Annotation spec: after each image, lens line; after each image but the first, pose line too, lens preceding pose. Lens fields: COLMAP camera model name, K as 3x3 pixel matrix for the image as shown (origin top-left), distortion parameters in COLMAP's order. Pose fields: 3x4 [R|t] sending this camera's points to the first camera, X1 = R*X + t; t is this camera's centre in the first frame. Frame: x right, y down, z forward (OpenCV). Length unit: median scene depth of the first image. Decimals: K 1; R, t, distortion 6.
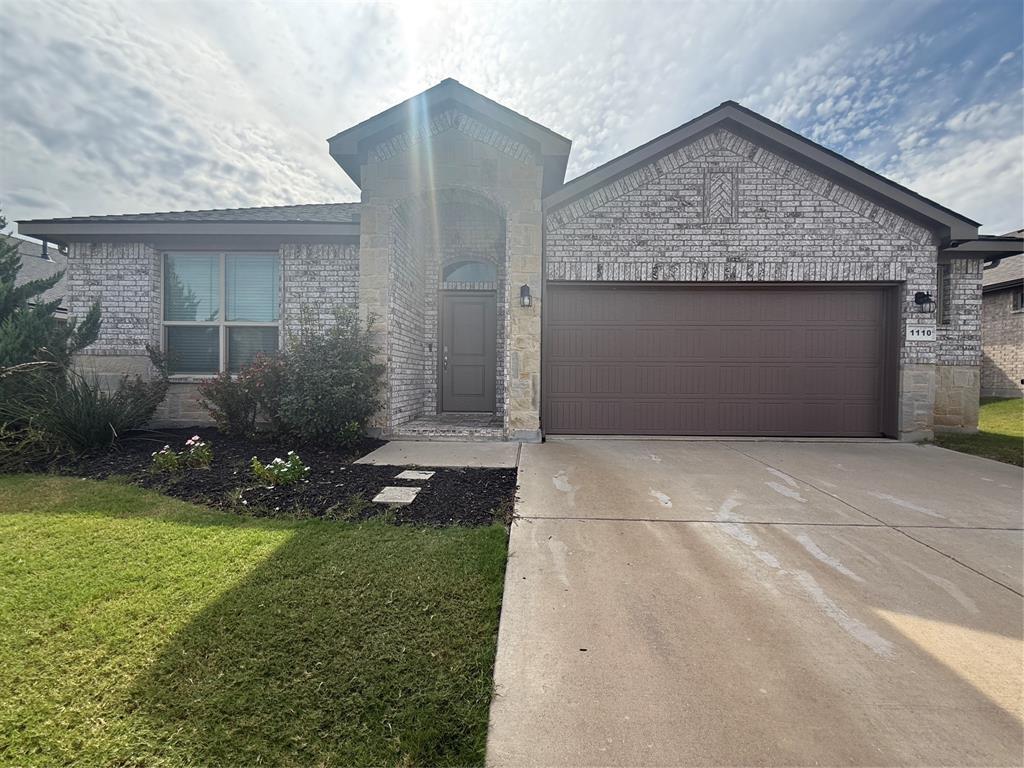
lens RADIAL K [[407.8, 0, 515.6], [0, 407.8, 383.5], [0, 0, 1]] dist [-0.000942, 0.000596]
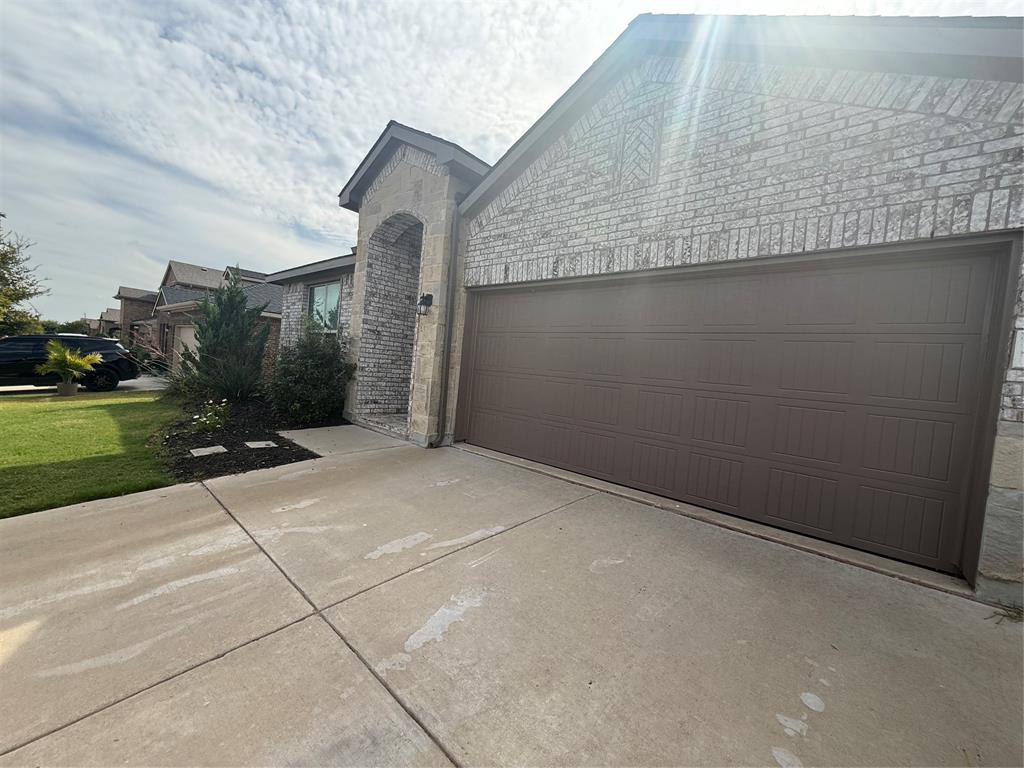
lens RADIAL K [[407.8, 0, 515.6], [0, 407.8, 383.5], [0, 0, 1]] dist [-0.000942, 0.000596]
pose [[0.762266, 0.080471, -0.642243, 0.835459], [-0.085799, 0.996048, 0.022968, -0.054014], [0.641553, 0.037596, 0.766157, 0.334473]]
